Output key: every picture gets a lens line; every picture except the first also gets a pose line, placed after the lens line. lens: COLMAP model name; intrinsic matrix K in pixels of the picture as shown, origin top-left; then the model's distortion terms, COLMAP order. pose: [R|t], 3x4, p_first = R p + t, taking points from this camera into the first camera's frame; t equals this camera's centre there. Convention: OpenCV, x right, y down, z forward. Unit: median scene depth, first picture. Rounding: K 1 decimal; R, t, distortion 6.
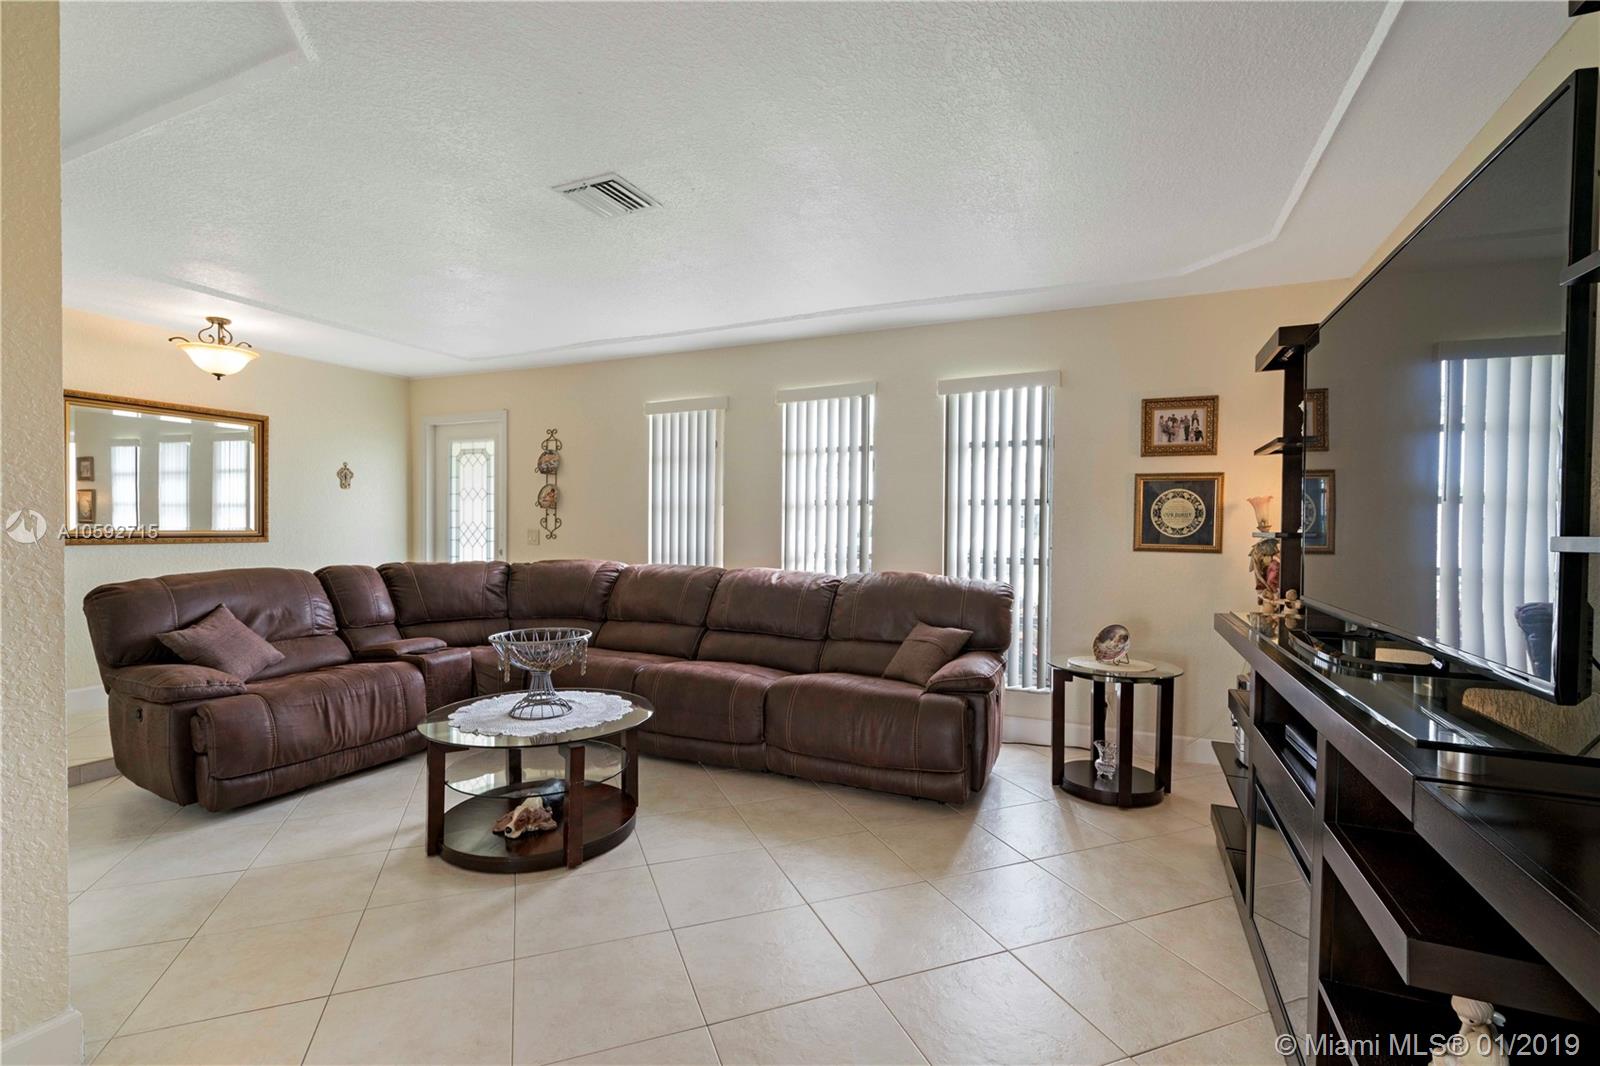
lens RADIAL K [[719.0, 0, 798.2], [0, 719.0, 533.1], [0, 0, 1]] dist [-0.011105, 0.004715]
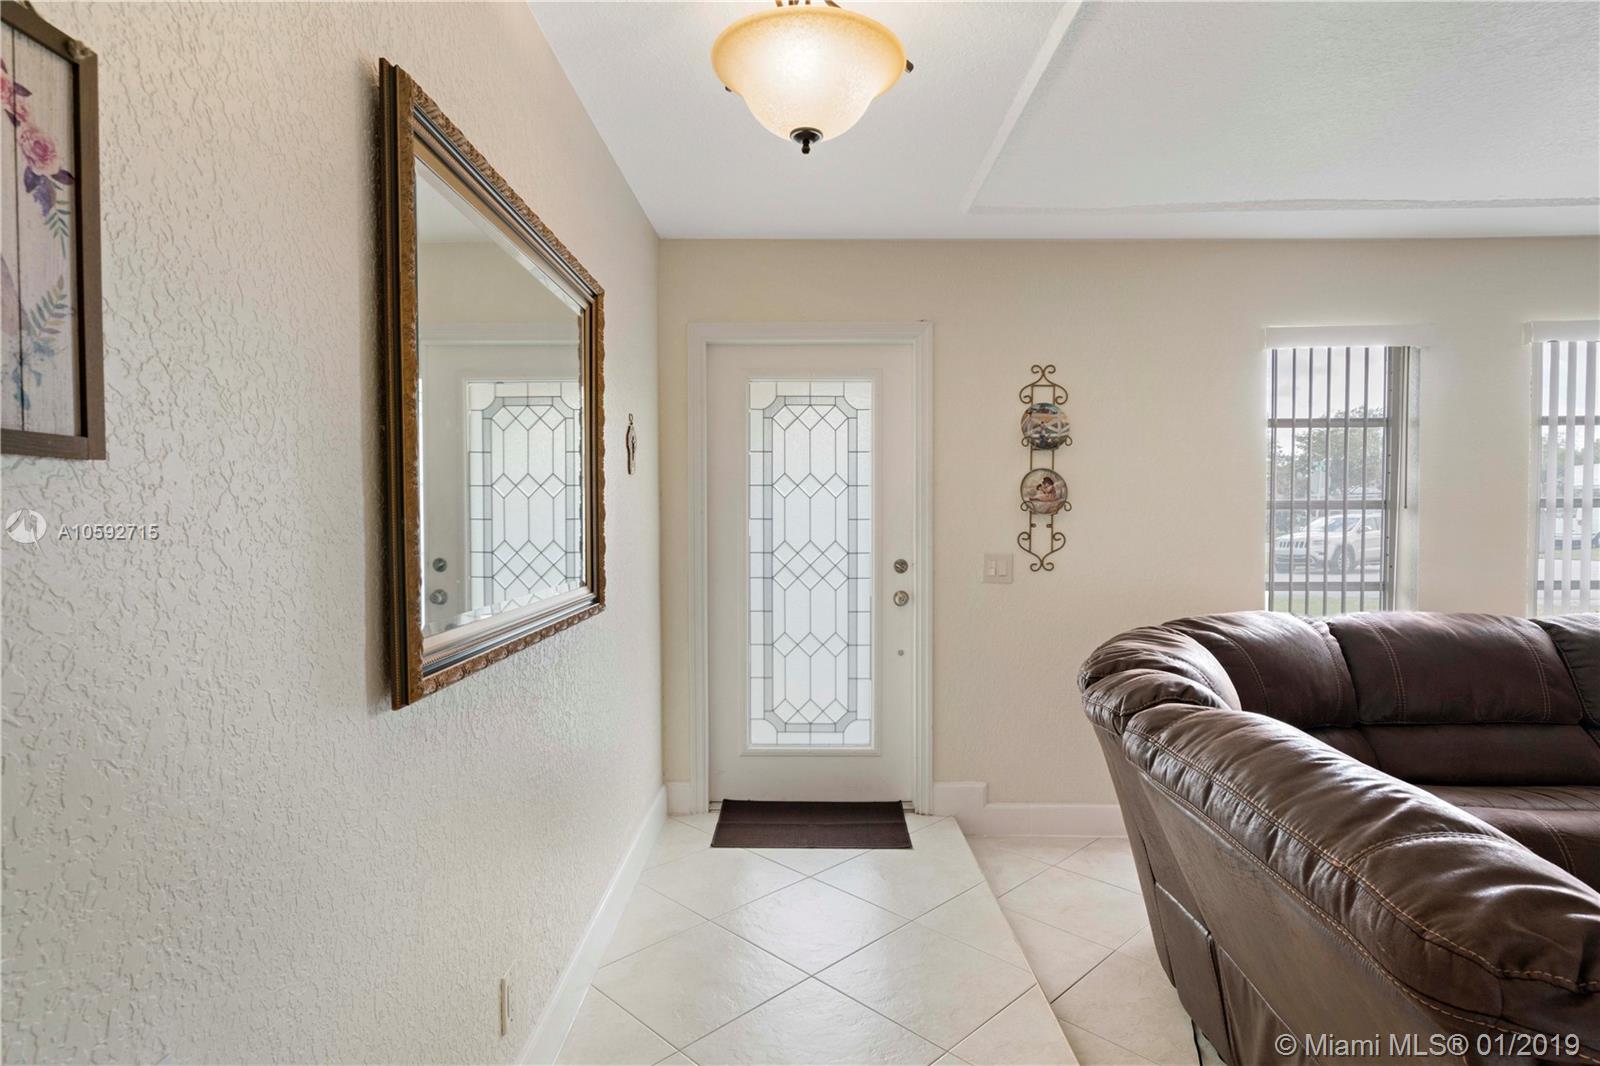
lens RADIAL K [[841.6, 0, 800.6], [0, 841.6, 531.3], [0, 0, 1]] dist [0.004470, 0.000652]
pose [[0.912885, -0.023344, 0.407549, -0.758814], [0.017966, 0.999694, 0.017018, -0.035246], [-0.407822, -0.008214, 0.913025, 0.500819]]
